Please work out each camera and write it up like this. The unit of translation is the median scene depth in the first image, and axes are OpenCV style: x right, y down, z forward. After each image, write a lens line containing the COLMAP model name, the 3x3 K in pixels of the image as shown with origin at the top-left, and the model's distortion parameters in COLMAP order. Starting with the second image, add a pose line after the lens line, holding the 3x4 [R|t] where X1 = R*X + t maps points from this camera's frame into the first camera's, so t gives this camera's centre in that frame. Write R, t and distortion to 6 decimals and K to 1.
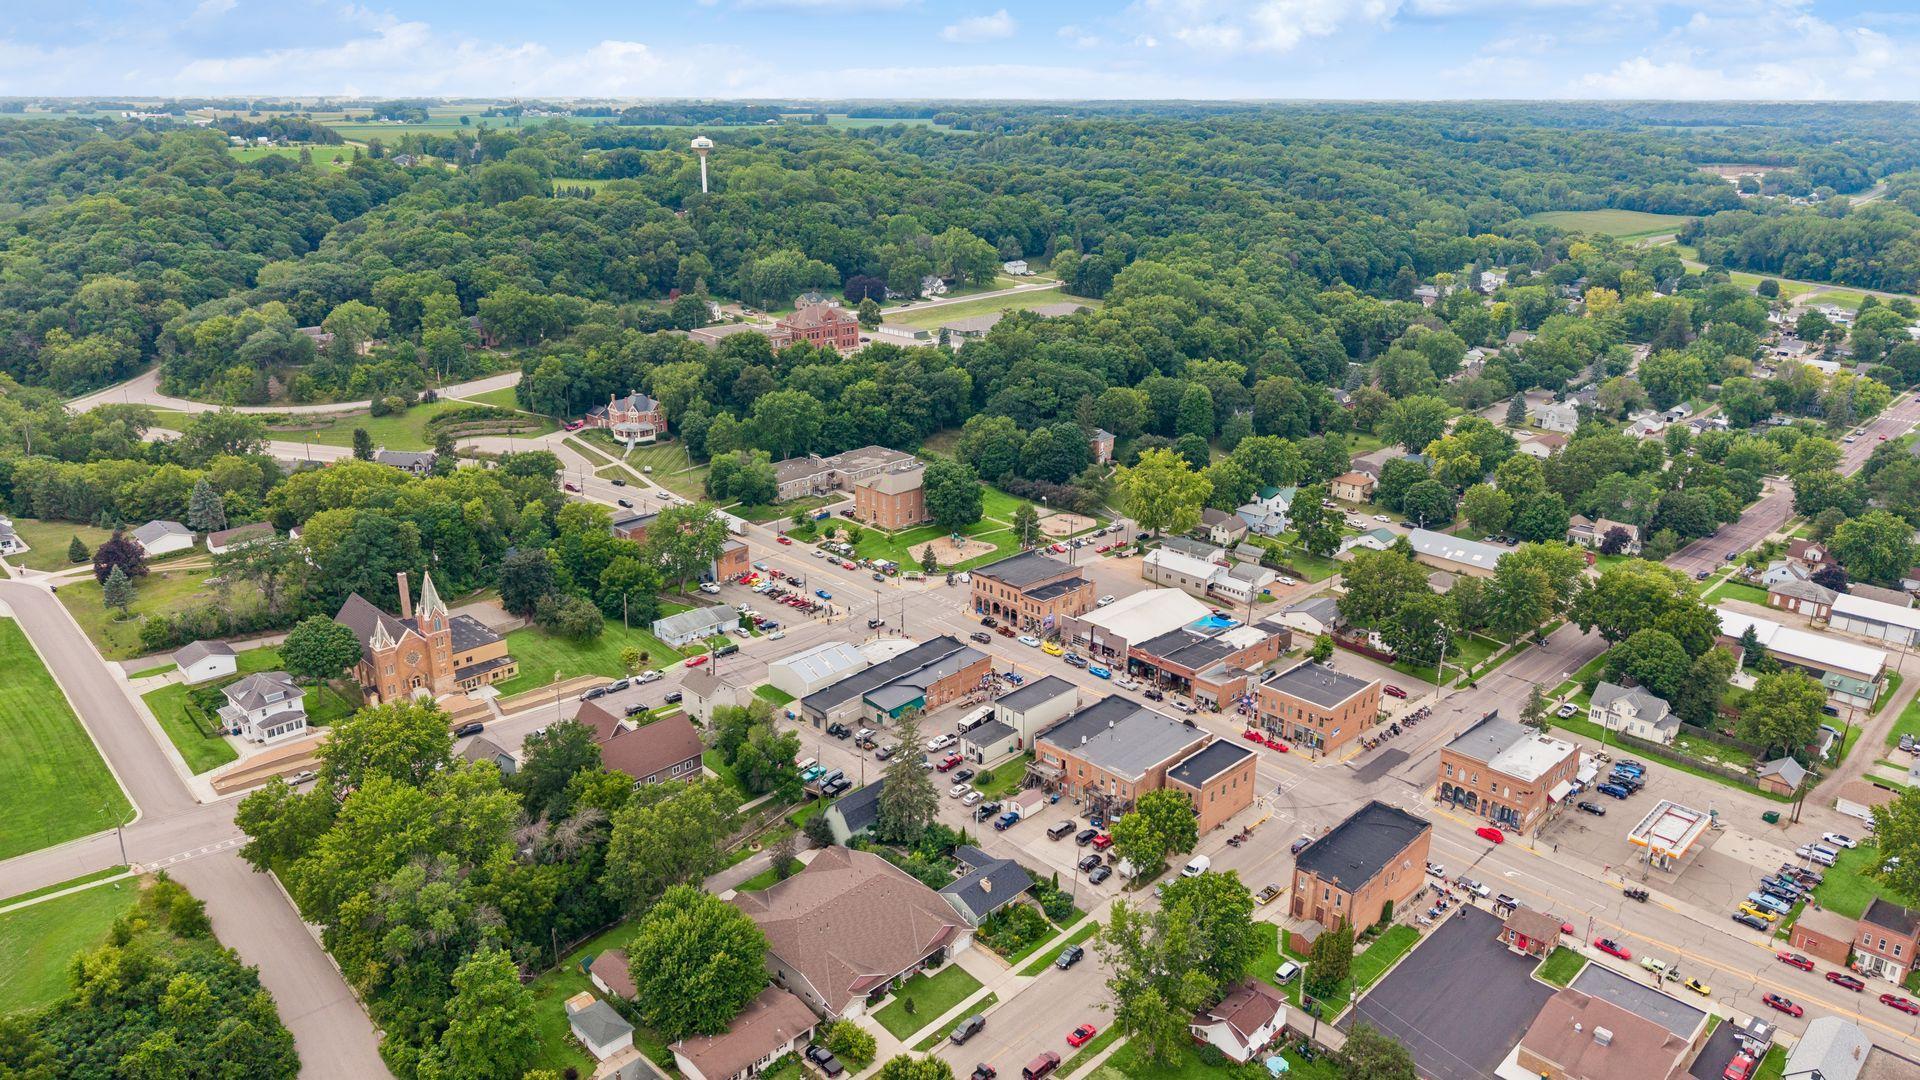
lens RADIAL K [[1274.6, 0, 965.7], [0, 1274.6, 540.0], [0, 0, 1]] dist [0.044274, -0.053468]
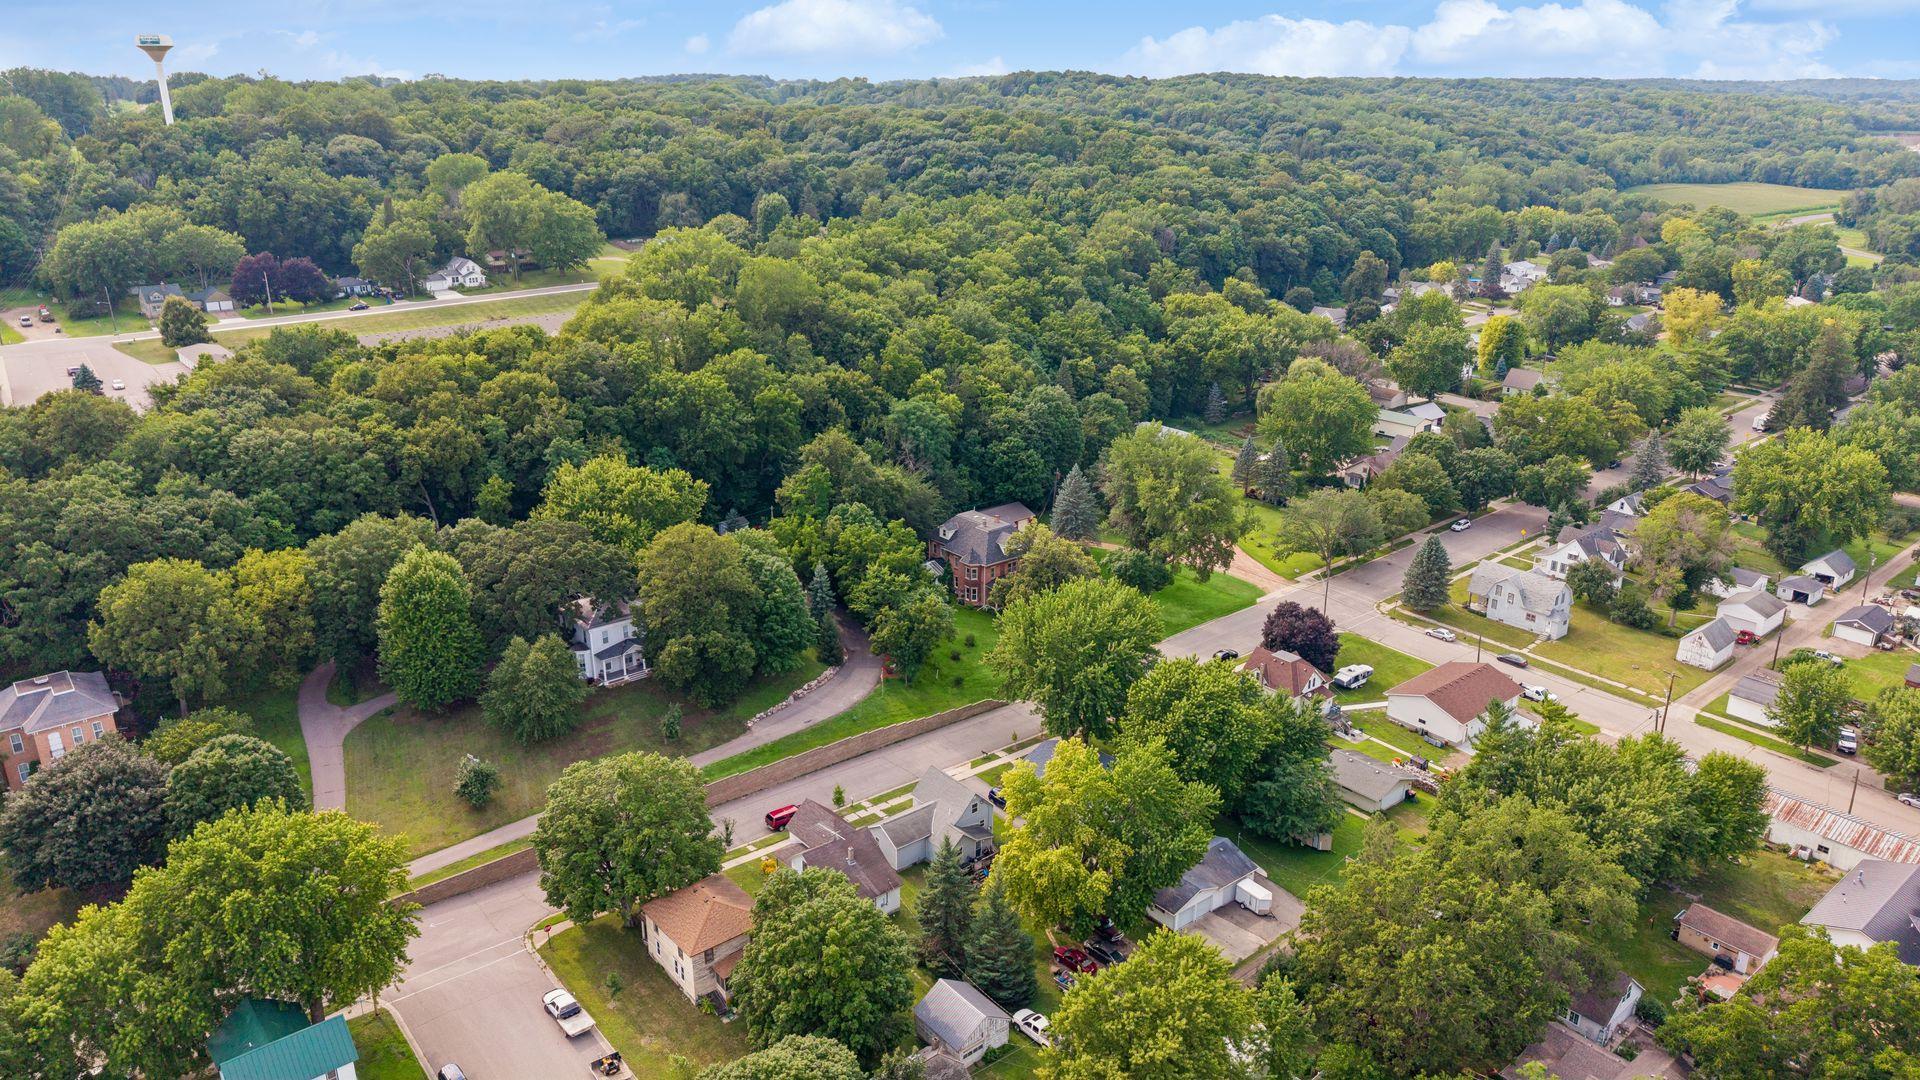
lens RADIAL K [[1274.6, 0, 965.7], [0, 1274.6, 540.0], [0, 0, 1]] dist [0.044274, -0.053468]
pose [[0.995989, 0.024988, -0.085918, 0.208375], [-0.024417, 0.999672, 0.007688, -0.075331], [0.086082, -0.005559, 0.996273, 0.372491]]
